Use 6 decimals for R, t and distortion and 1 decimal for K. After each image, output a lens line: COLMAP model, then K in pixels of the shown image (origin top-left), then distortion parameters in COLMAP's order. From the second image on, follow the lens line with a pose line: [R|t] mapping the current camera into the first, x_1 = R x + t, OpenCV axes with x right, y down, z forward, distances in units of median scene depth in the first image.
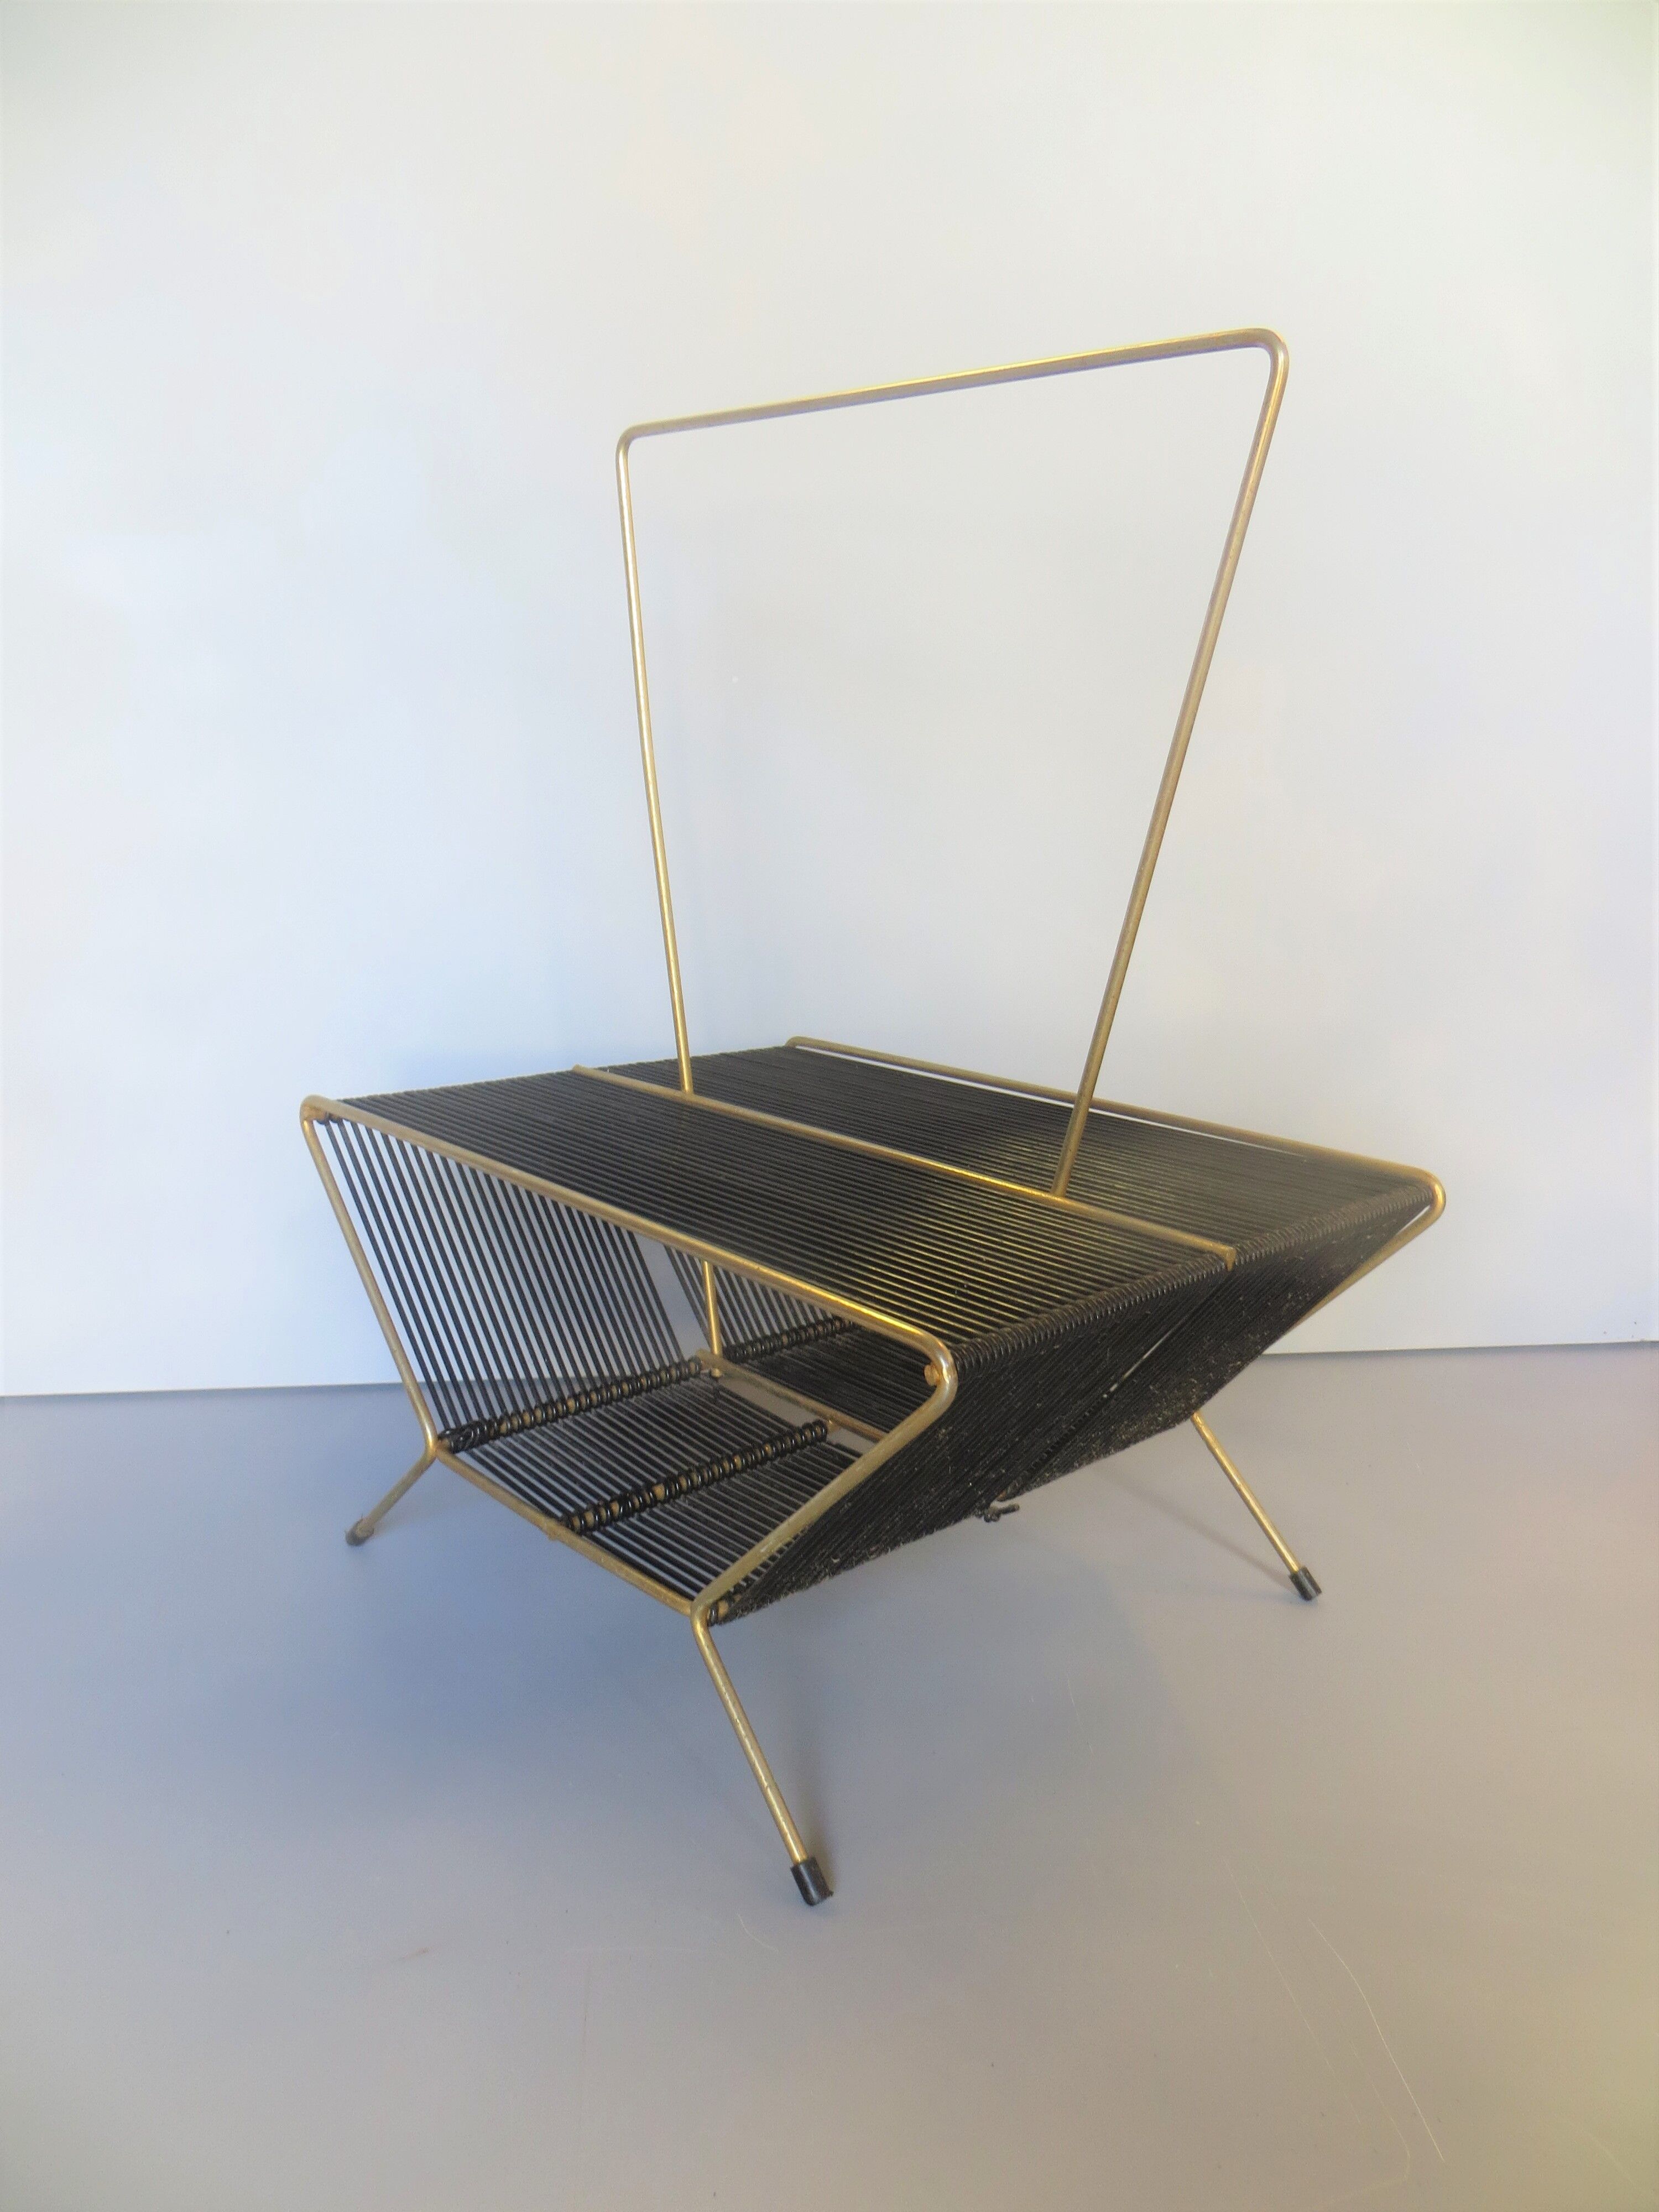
lens RADIAL K [[1672.4, 0, 829.5], [0, 1672.4, 1106.0], [0, 0, 1]] dist [0.005997, 0.002044]
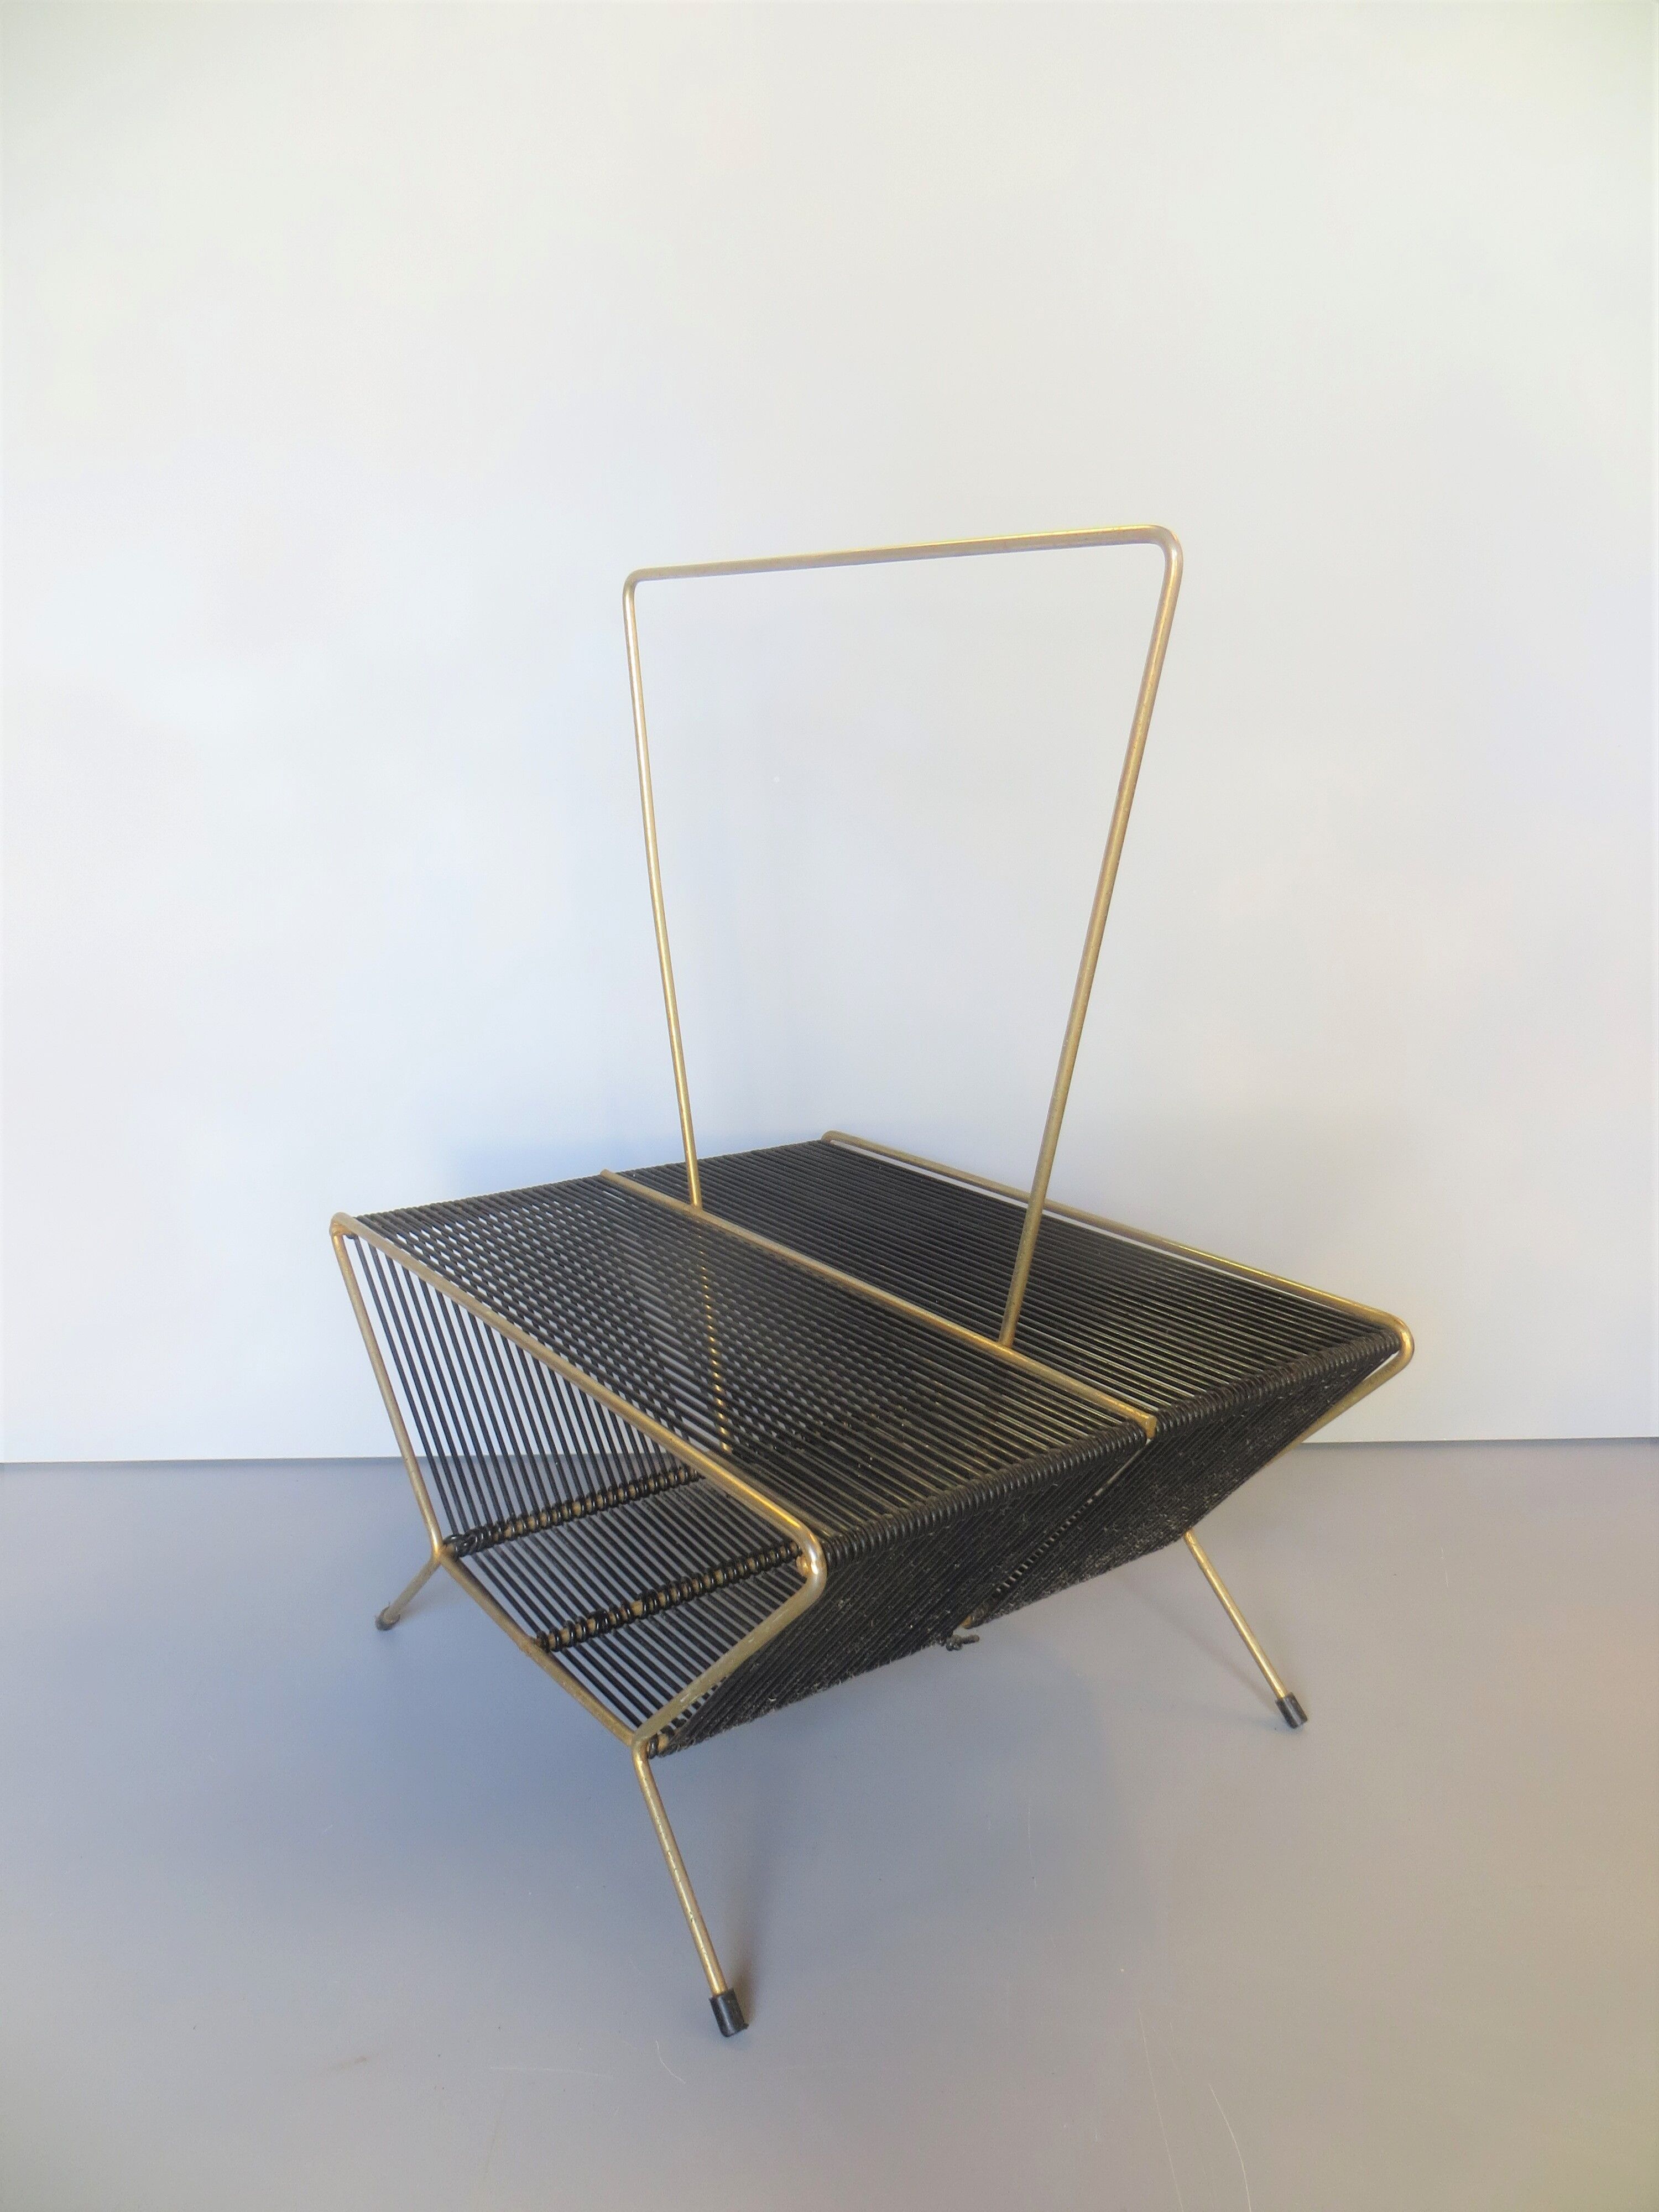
lens RADIAL K [[1660.1, 0, 829.5], [0, 1660.1, 1106.0], [0, 0, 1]] dist [-0.002320, -0.004022]
pose [[0.992524, 0.004045, -0.121980, 0.137521], [-0.002333, 0.999897, 0.014174, -0.095162], [0.122025, -0.013784, 0.992431, -0.015141]]
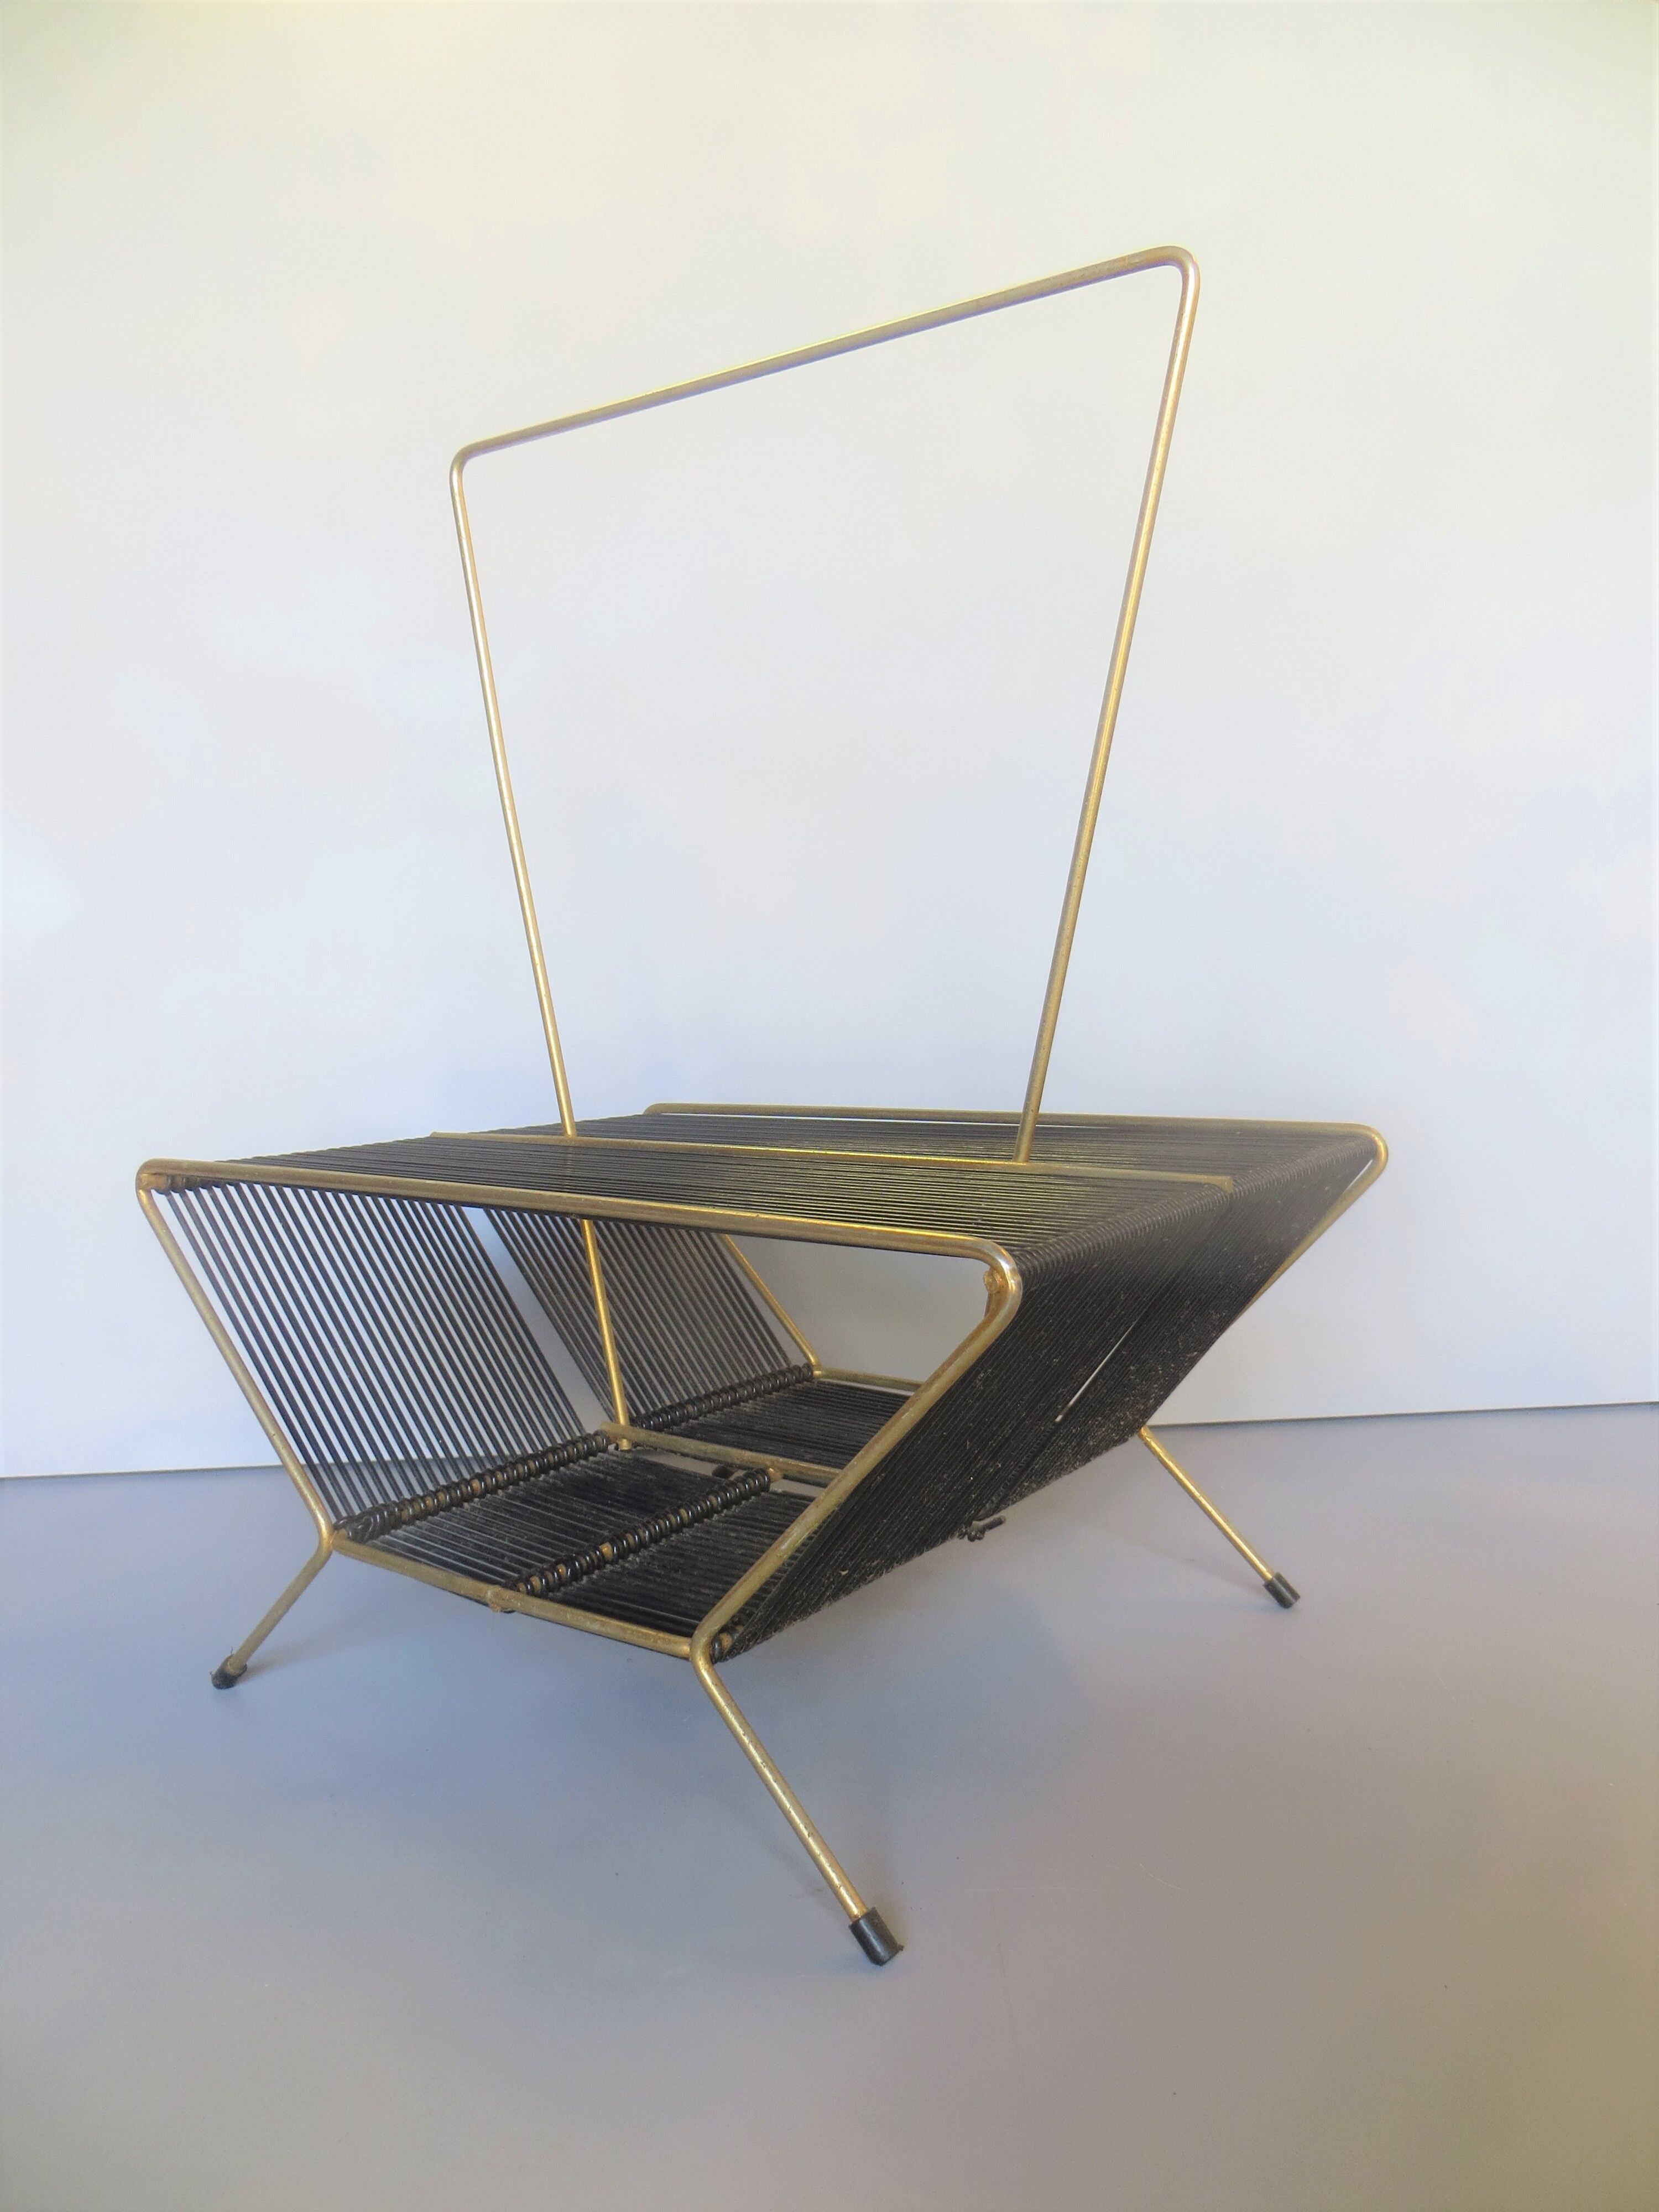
lens RADIAL K [[1672.4, 0, 829.5], [0, 1672.4, 1106.0], [0, 0, 1]] dist [0.005997, 0.002044]
pose [[0.981708, -0.073177, 0.175770, -0.118410], [0.096091, 0.987416, -0.125605, 0.116141], [-0.164367, 0.140198, 0.976385, 0.086825]]
